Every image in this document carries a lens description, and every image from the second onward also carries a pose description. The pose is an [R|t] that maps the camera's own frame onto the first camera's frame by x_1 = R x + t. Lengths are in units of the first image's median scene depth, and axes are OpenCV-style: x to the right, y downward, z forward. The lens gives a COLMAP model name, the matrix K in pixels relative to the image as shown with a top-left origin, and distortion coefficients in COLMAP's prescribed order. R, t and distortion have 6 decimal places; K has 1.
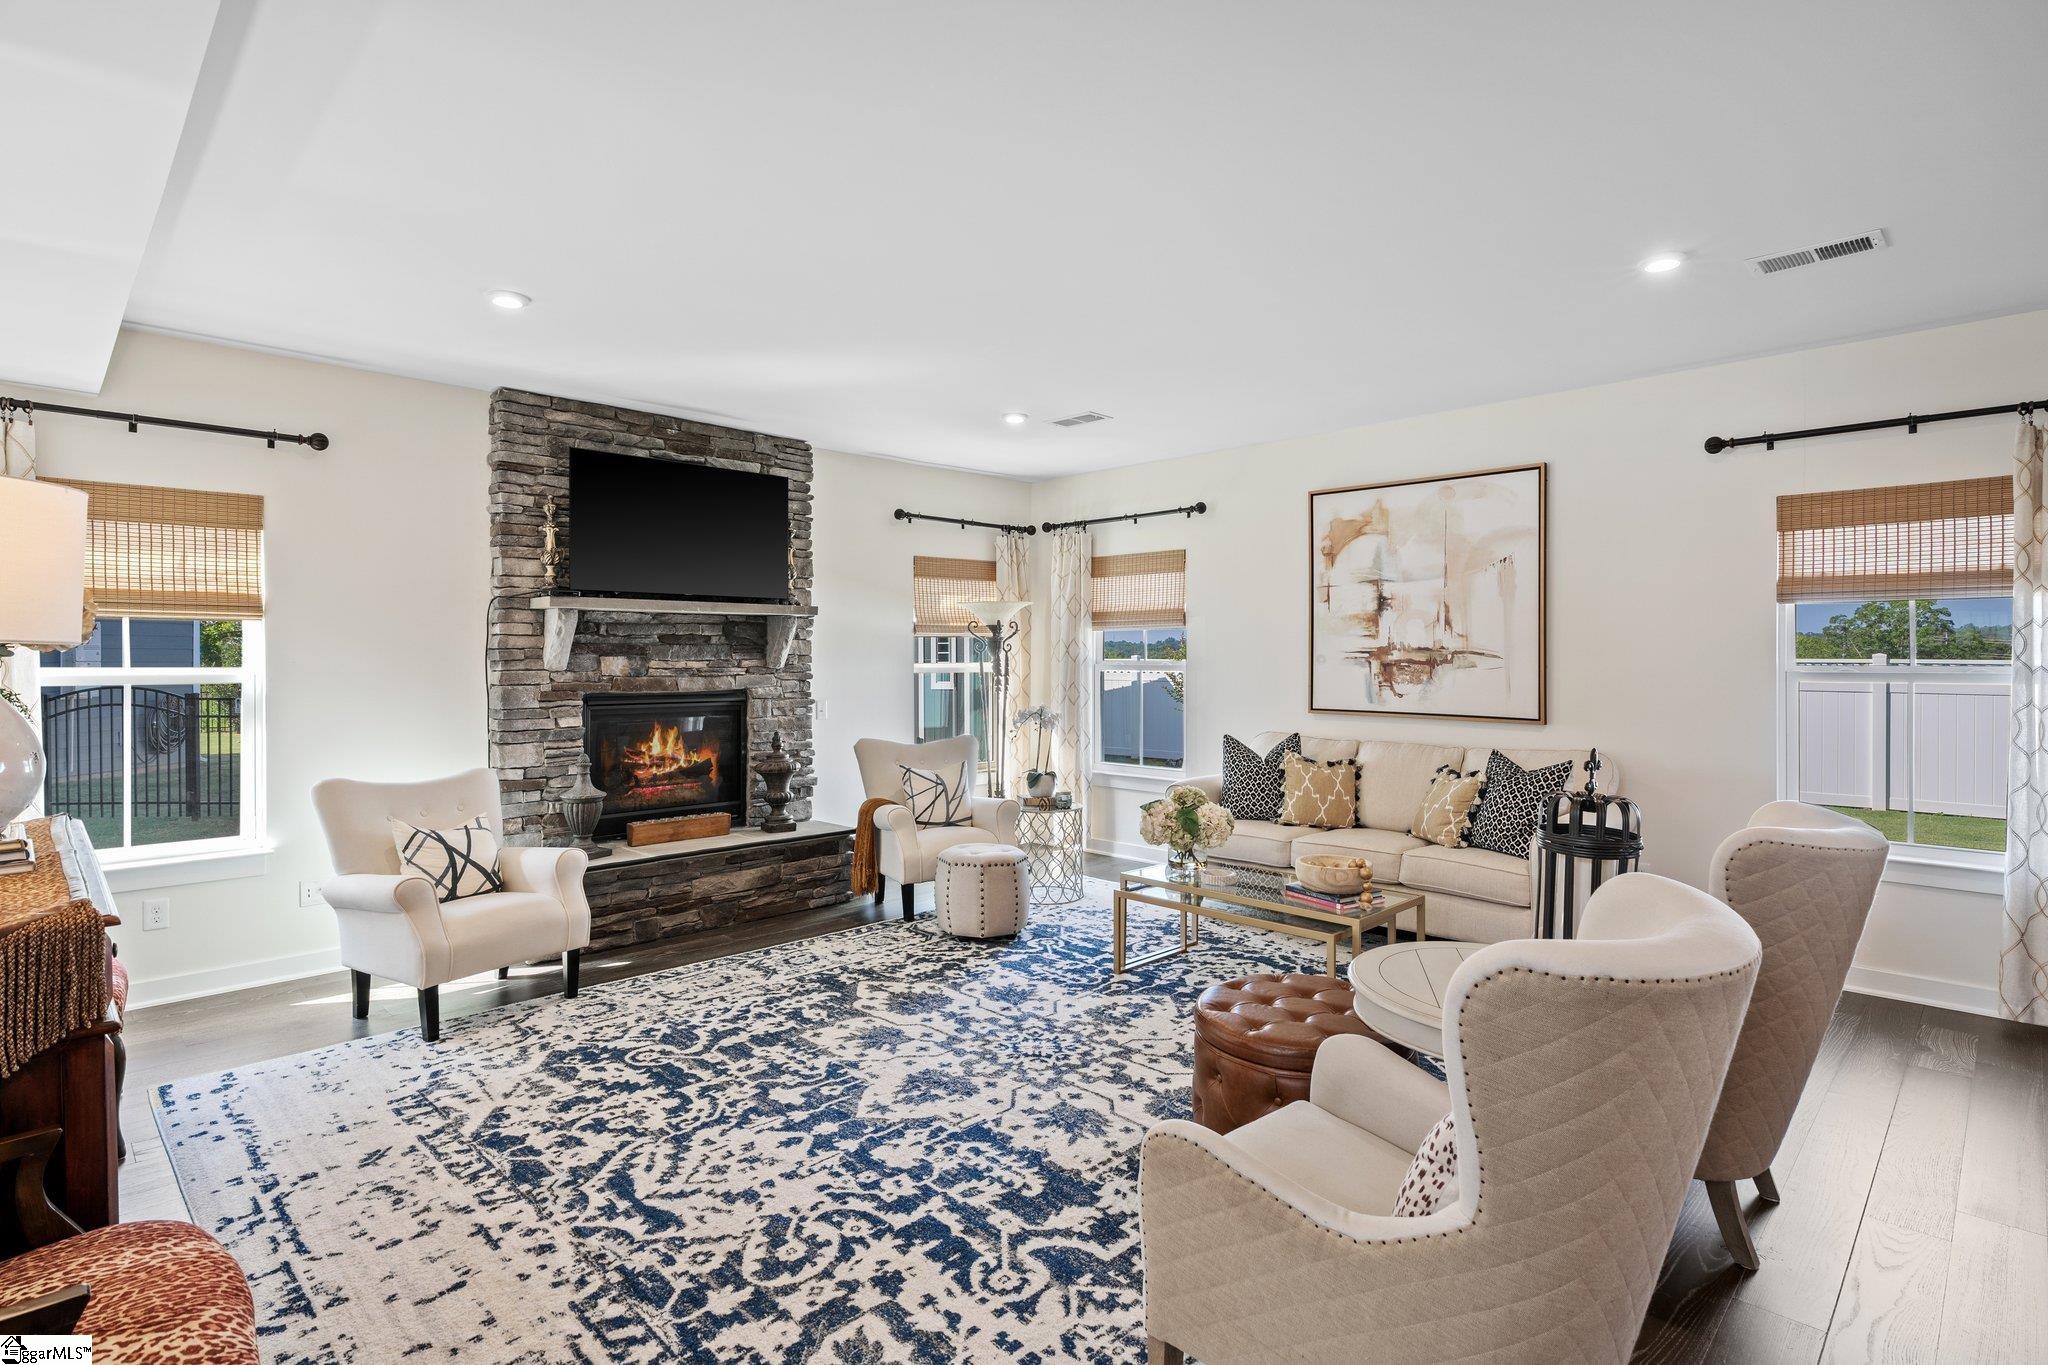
lens RADIAL K [[998.5, 0, 1024.8], [0, 998.5, 657.5], [0, 0, 1]] dist [-0.005910, 0.001965]
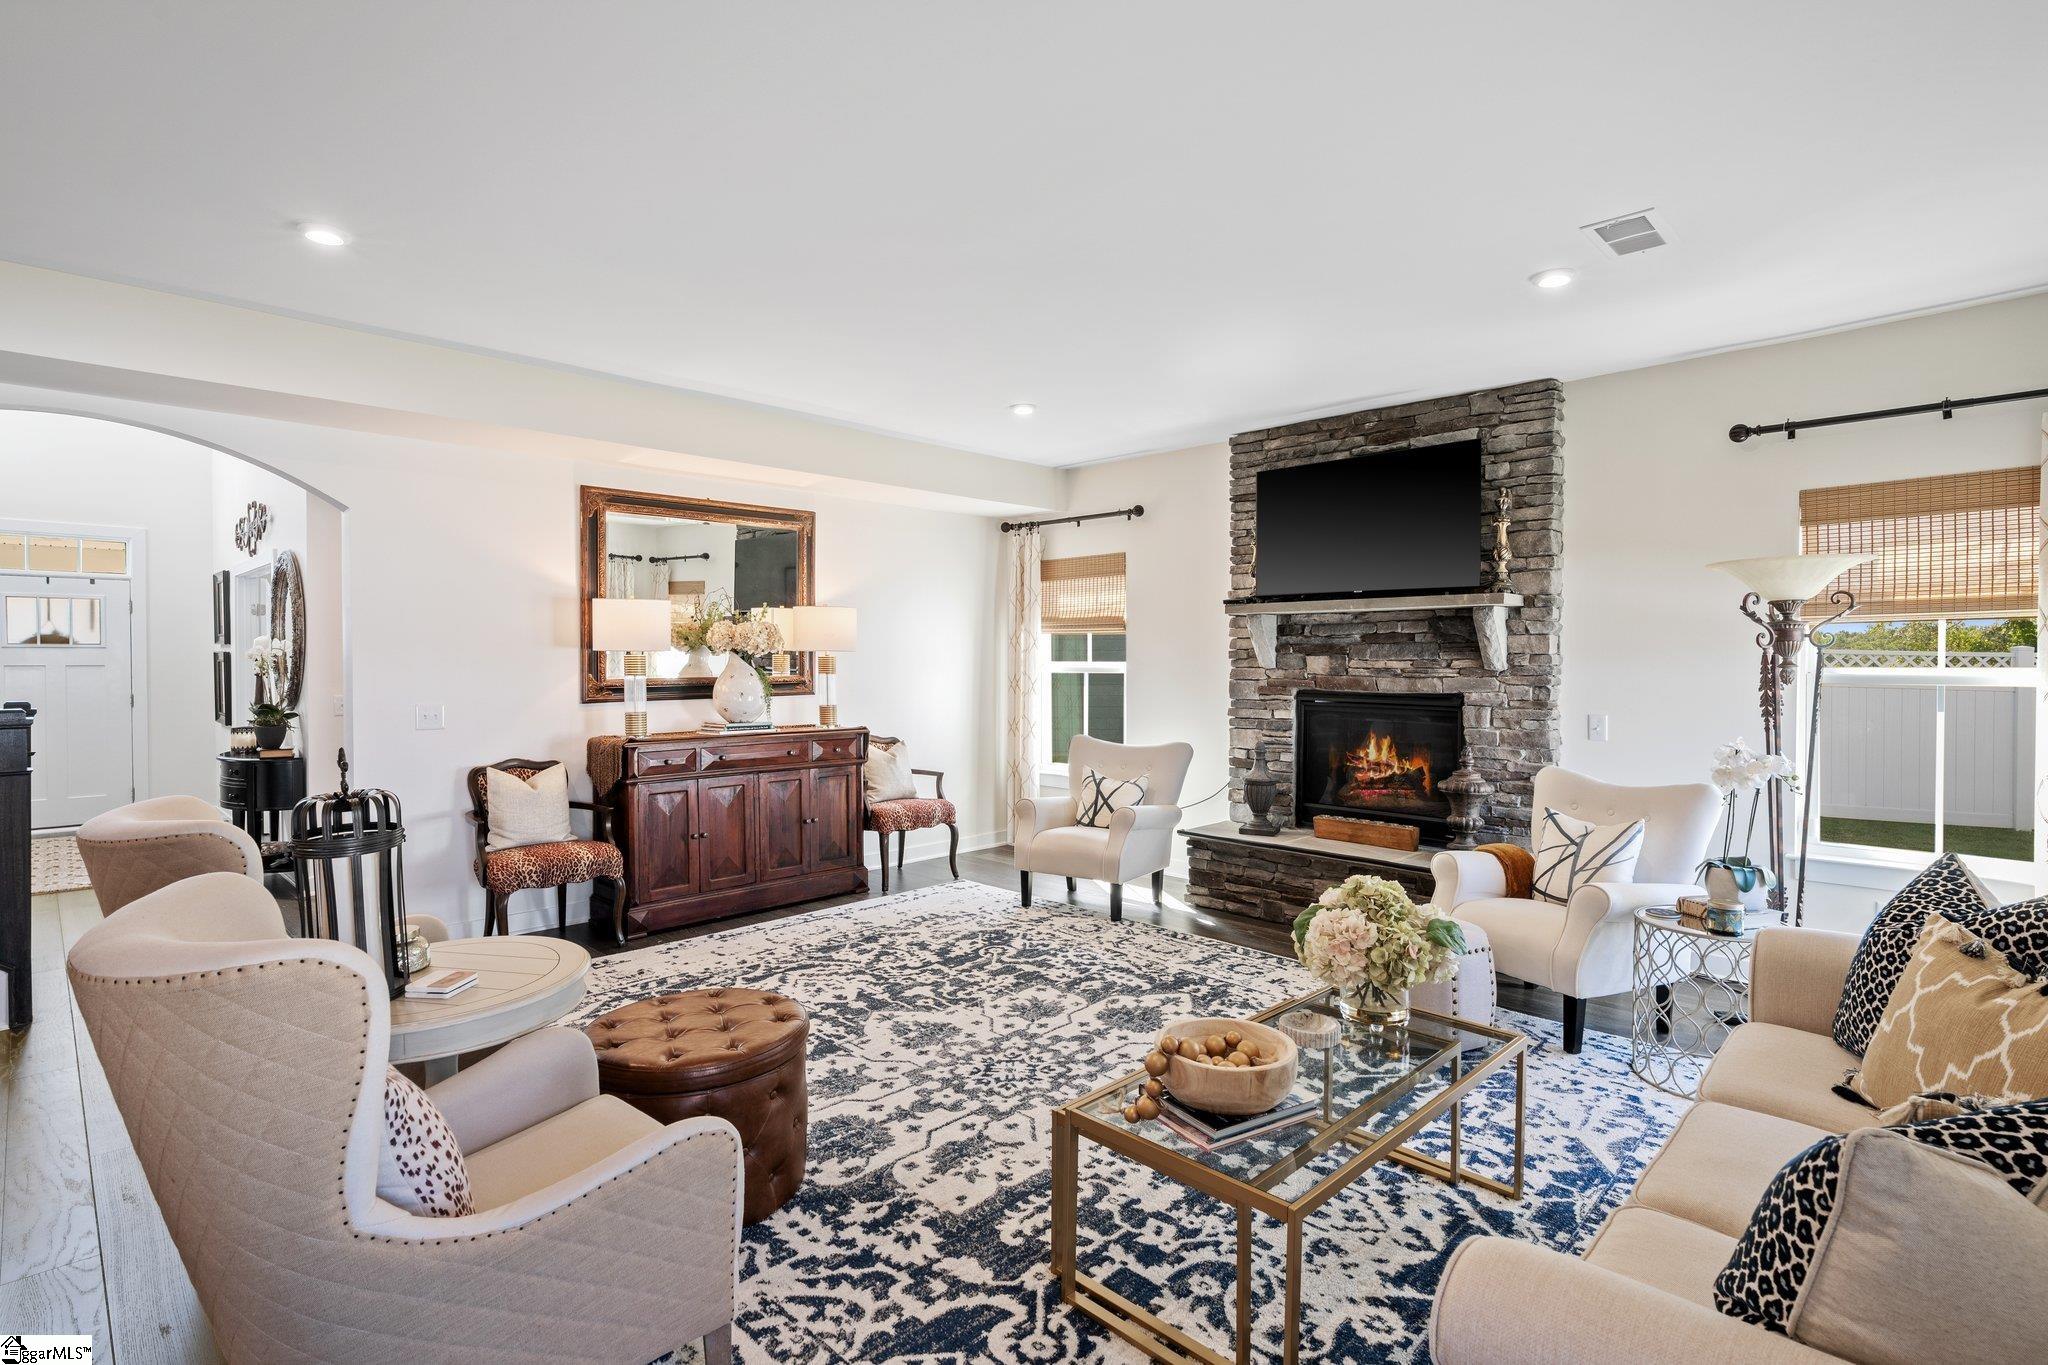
lens RADIAL K [[998.5, 0, 1034.6], [0, 998.5, 672.2], [0, 0, 1]] dist [-0.005910, 0.001965]
pose [[0.011067, 0.016610, -0.999801, 0.842950], [-0.001052, 0.999862, 0.016599, -0.001127], [0.999938, 0.000868, 0.011083, 0.898661]]
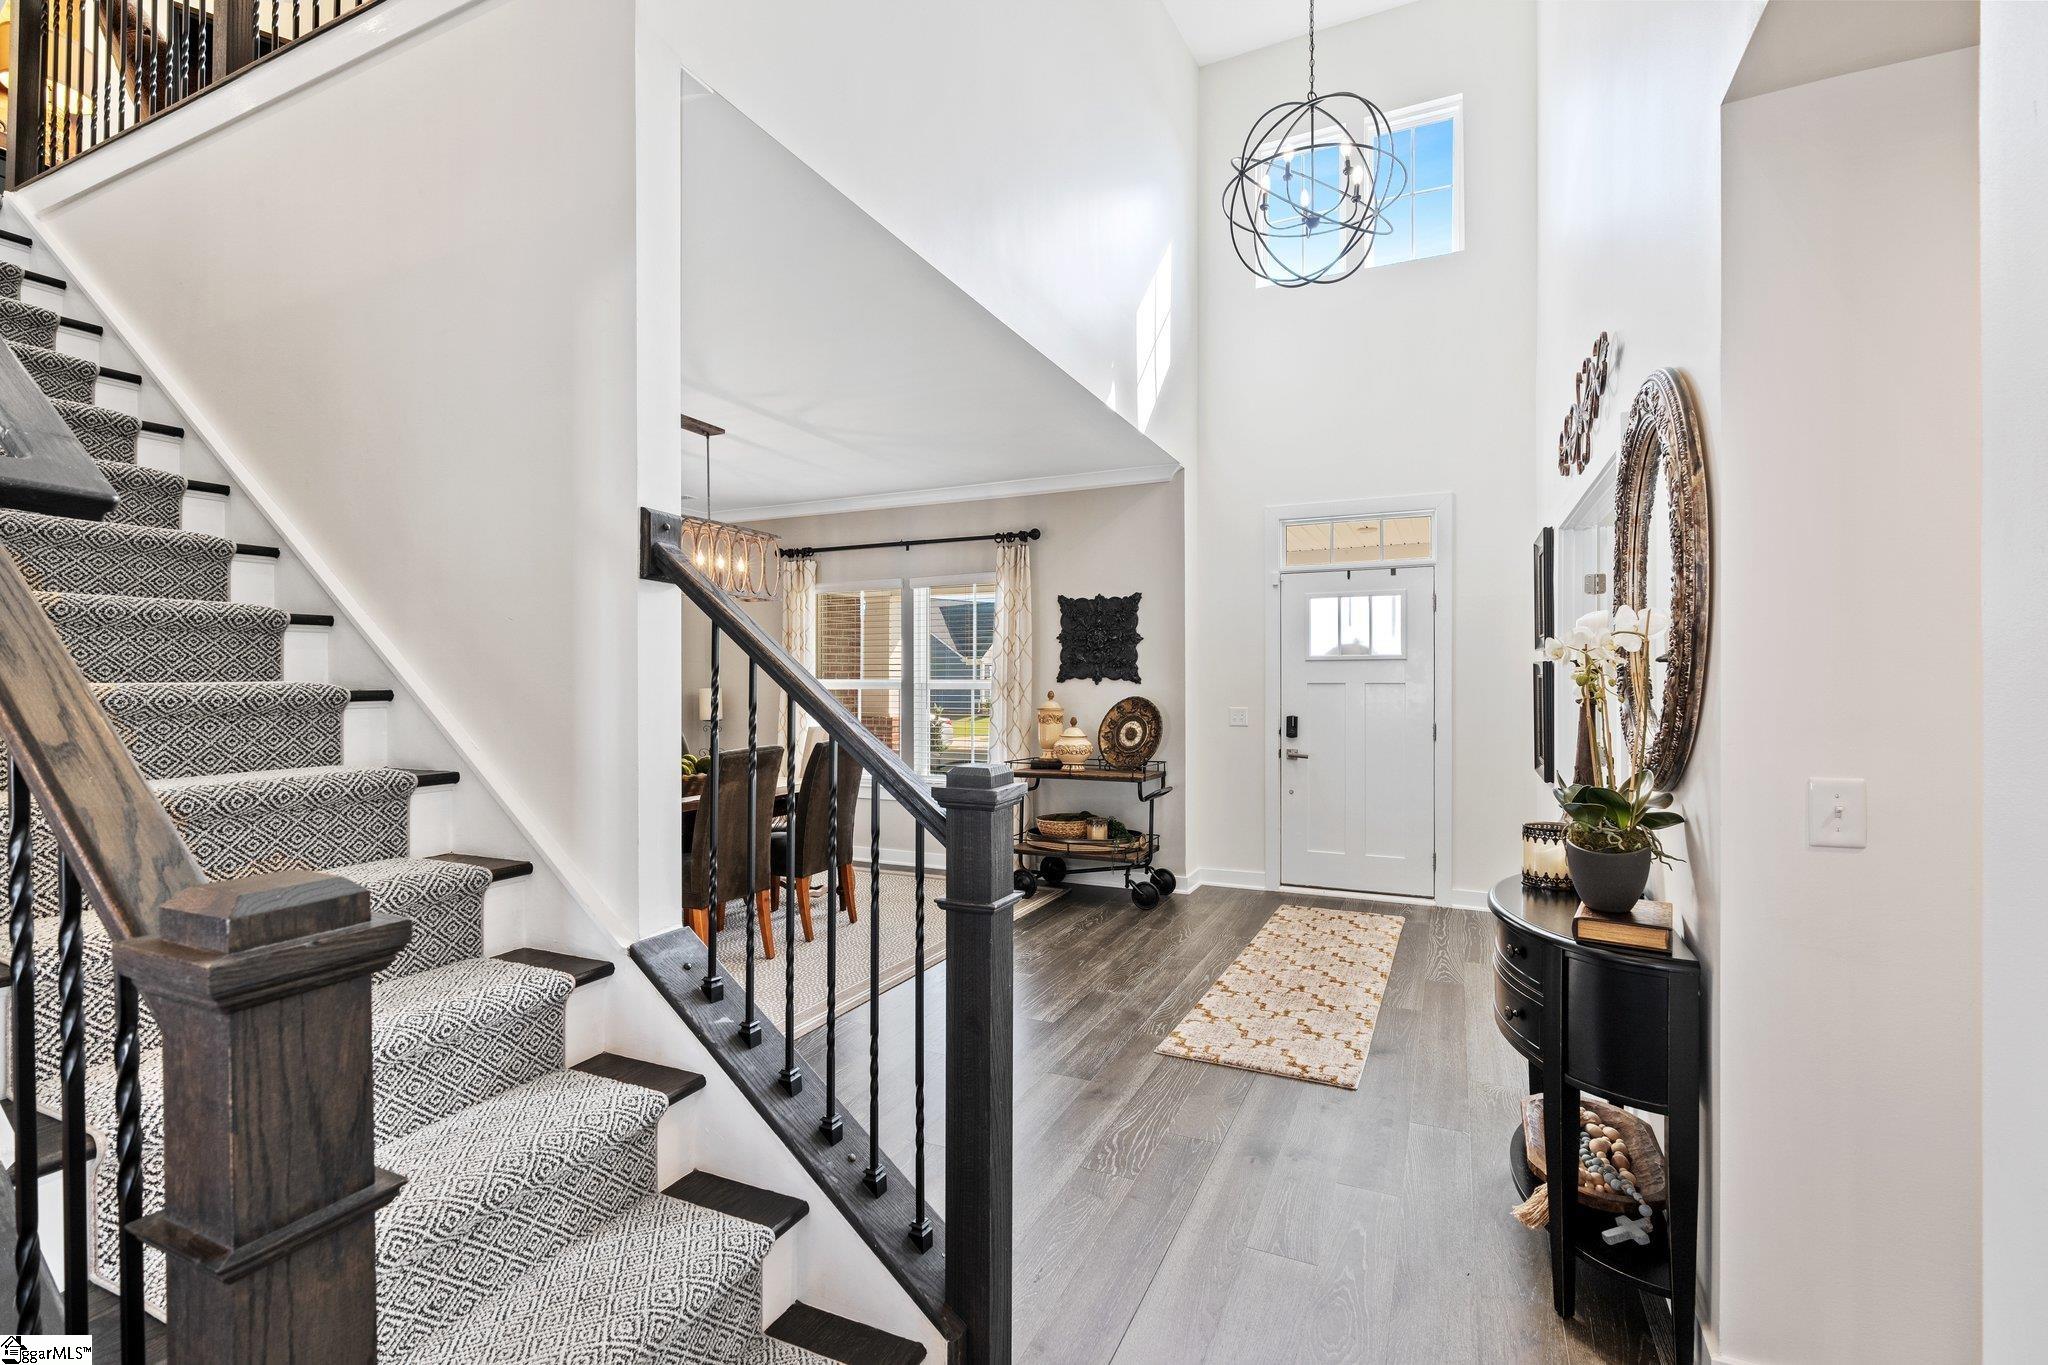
lens RADIAL K [[925.7, 0, 1028.4], [0, 925.7, 676.3], [0, 0, 1]] dist [-0.003547, 0.000984]
pose [[-0.938264, -0.002758, -0.345908, -0.168427], [-0.000768, 0.999982, -0.005890, 0.016251], [0.345918, -0.005261, -0.938250, 0.149235]]
